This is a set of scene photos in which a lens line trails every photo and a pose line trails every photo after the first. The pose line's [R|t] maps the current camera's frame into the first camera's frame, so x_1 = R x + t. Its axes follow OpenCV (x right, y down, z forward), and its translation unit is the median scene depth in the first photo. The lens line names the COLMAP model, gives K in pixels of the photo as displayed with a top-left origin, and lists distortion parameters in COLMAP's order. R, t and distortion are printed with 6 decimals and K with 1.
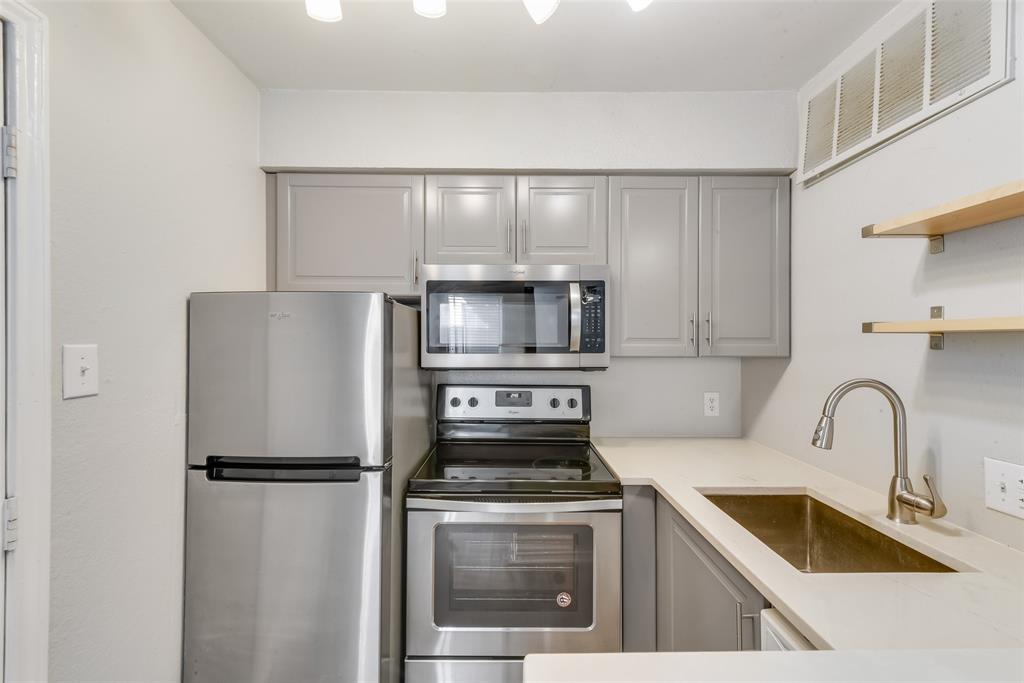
lens RADIAL K [[404.1, 0, 513.9], [0, 404.1, 342.0], [0, 0, 1]] dist [0.004034, 0.000164]
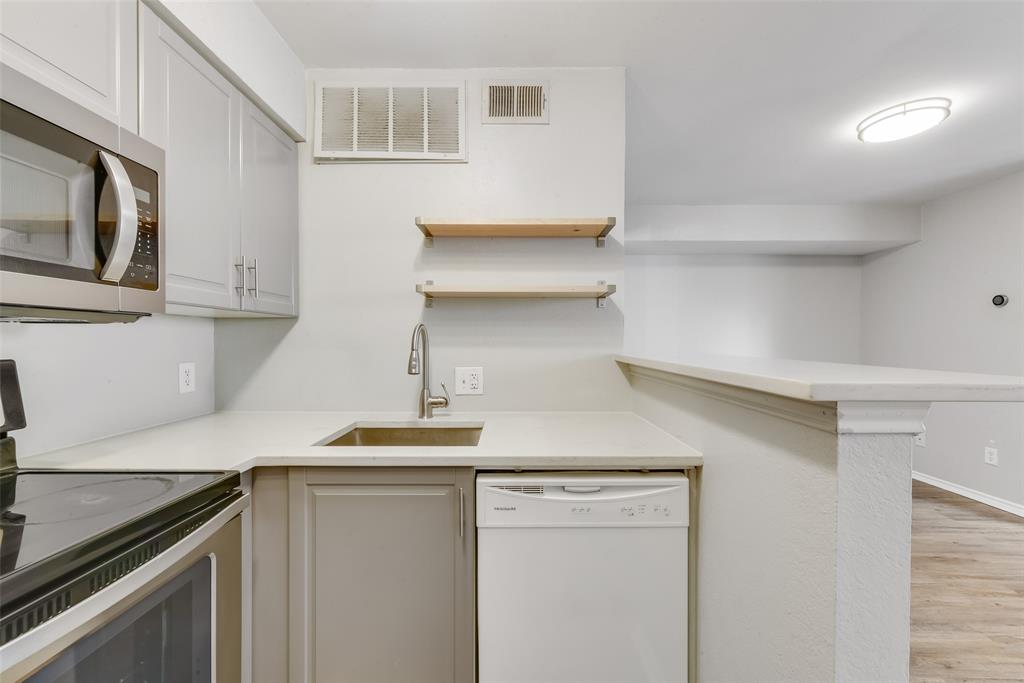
lens RADIAL K [[404.1, 0, 513.9], [0, 404.1, 342.0], [0, 0, 1]] dist [0.004034, 0.000164]
pose [[0.020015, -0.008796, 0.999761, -0.376616], [-0.001706, 0.999960, 0.008832, 0.096610], [-0.999798, -0.001882, 0.019999, 0.436299]]
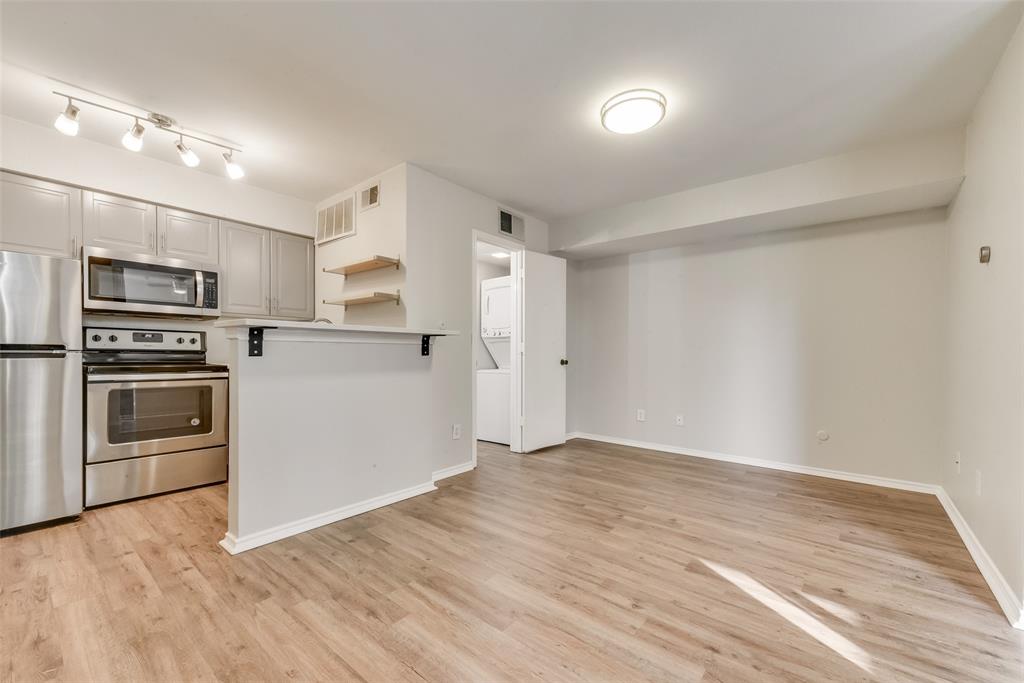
lens RADIAL K [[406.7, 0, 513.5], [0, 406.7, 356.9], [0, 0, 1]] dist [0.006371, 0.000051]
pose [[0.638572, -0.003342, 0.769555, -0.388997], [-0.005357, 0.999947, 0.008787, 0.235061], [-0.769544, -0.009734, 0.638520, -1.396341]]
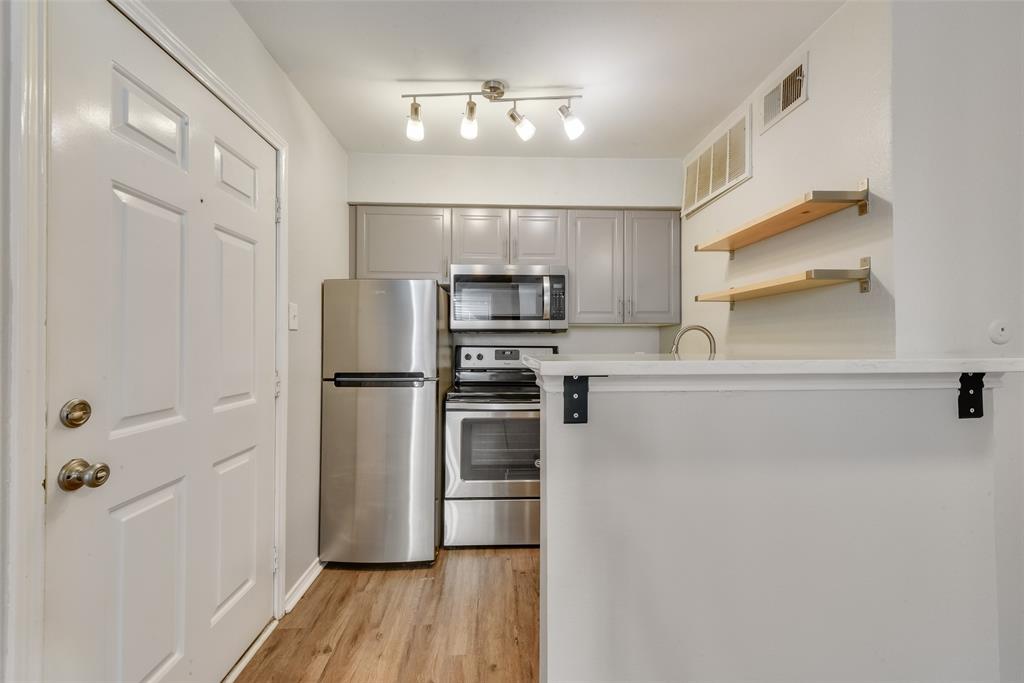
lens RADIAL K [[404.1, 0, 513.9], [0, 404.1, 342.0], [0, 0, 1]] dist [0.004034, 0.000164]
pose [[0.999163, -0.000741, 0.040907, -0.043952], [0.001001, 0.999980, -0.006318, 0.122693], [-0.040901, 0.006354, 0.999143, -0.591162]]
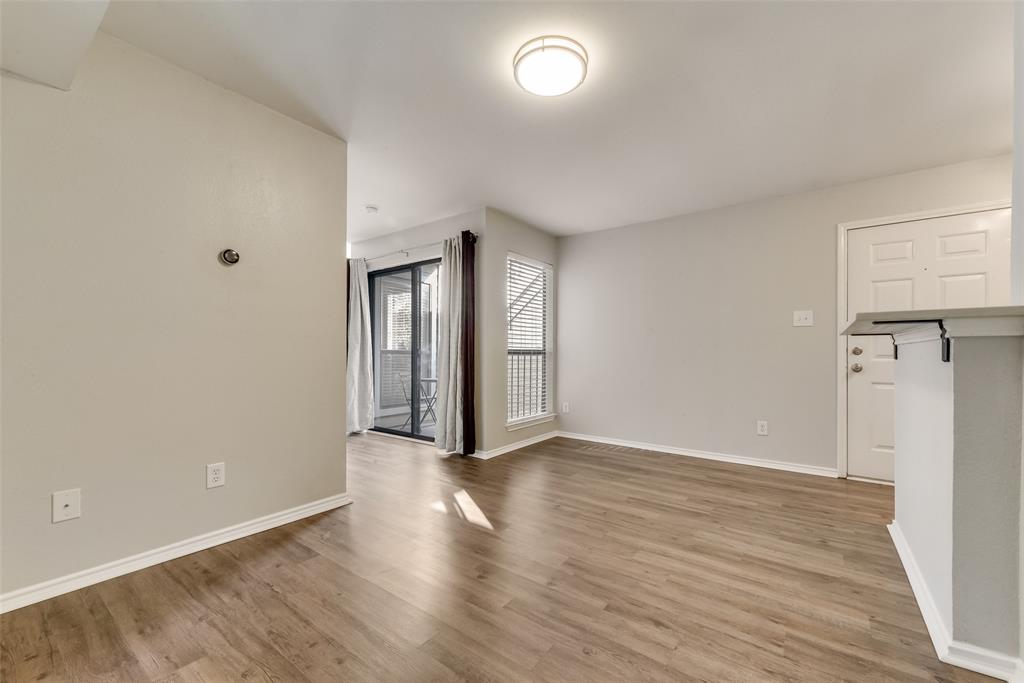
lens RADIAL K [[404.1, 0, 513.9], [0, 404.1, 342.0], [0, 0, 1]] dist [0.004034, 0.000164]
pose [[-0.599434, -0.024819, -0.800039, 1.991990], [-0.005615, 0.999625, -0.026804, 0.233954], [0.800405, -0.011575, -0.599348, -0.155292]]
